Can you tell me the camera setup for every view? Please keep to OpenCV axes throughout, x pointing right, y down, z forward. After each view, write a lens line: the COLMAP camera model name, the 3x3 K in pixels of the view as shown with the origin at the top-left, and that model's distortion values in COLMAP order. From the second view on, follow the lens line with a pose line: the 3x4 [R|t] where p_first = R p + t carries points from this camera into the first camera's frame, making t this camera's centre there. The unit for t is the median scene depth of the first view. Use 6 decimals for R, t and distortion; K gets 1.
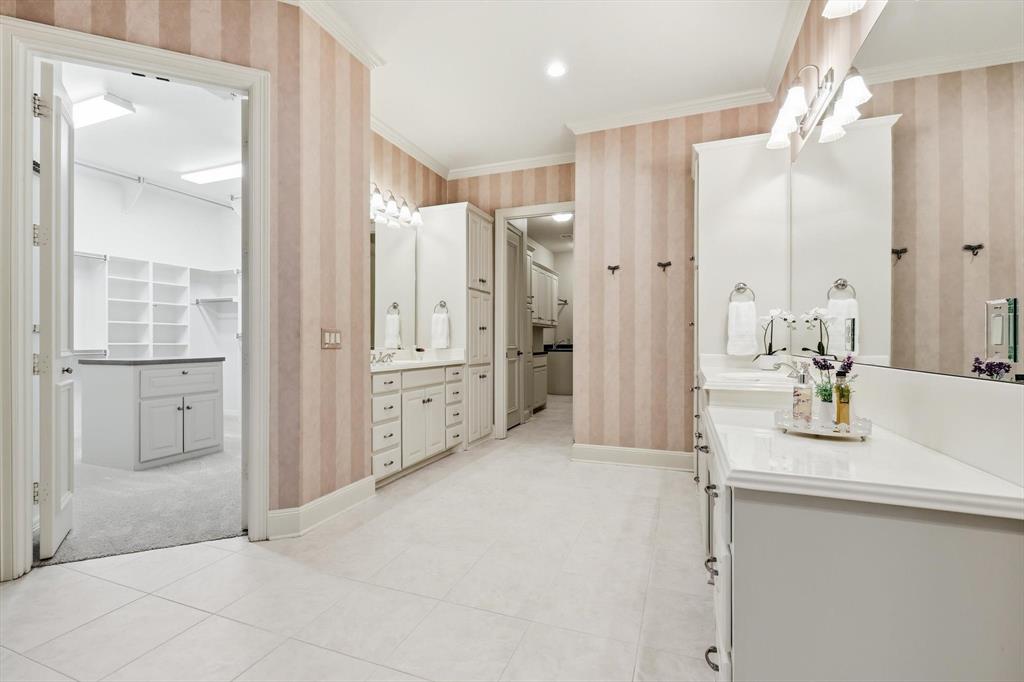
lens RADIAL K [[453.4, 0, 512.0], [0, 453.4, 341.0], [0, 0, 1]] dist [0.004504, 0.000746]
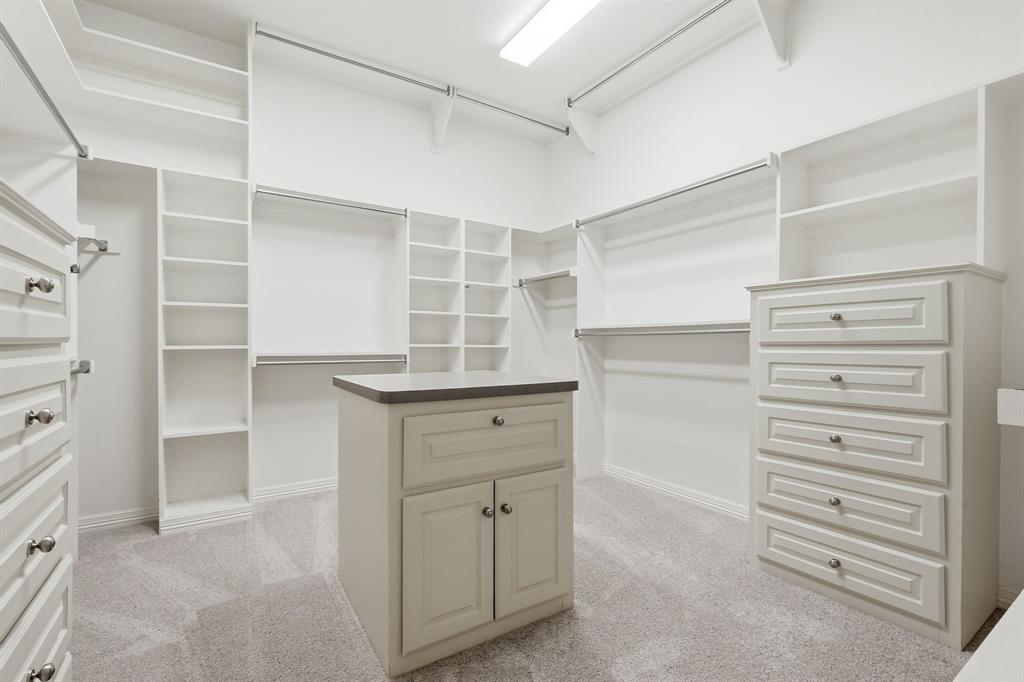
lens RADIAL K [[453.4, 0, 512.0], [0, 453.4, 341.0], [0, 0, 1]] dist [0.004504, 0.000746]
pose [[0.814246, 0.001901, -0.580517, -0.364258], [-0.004989, 0.999981, -0.003723, 0.001148], [0.580498, 0.005927, 0.814240, 0.519657]]
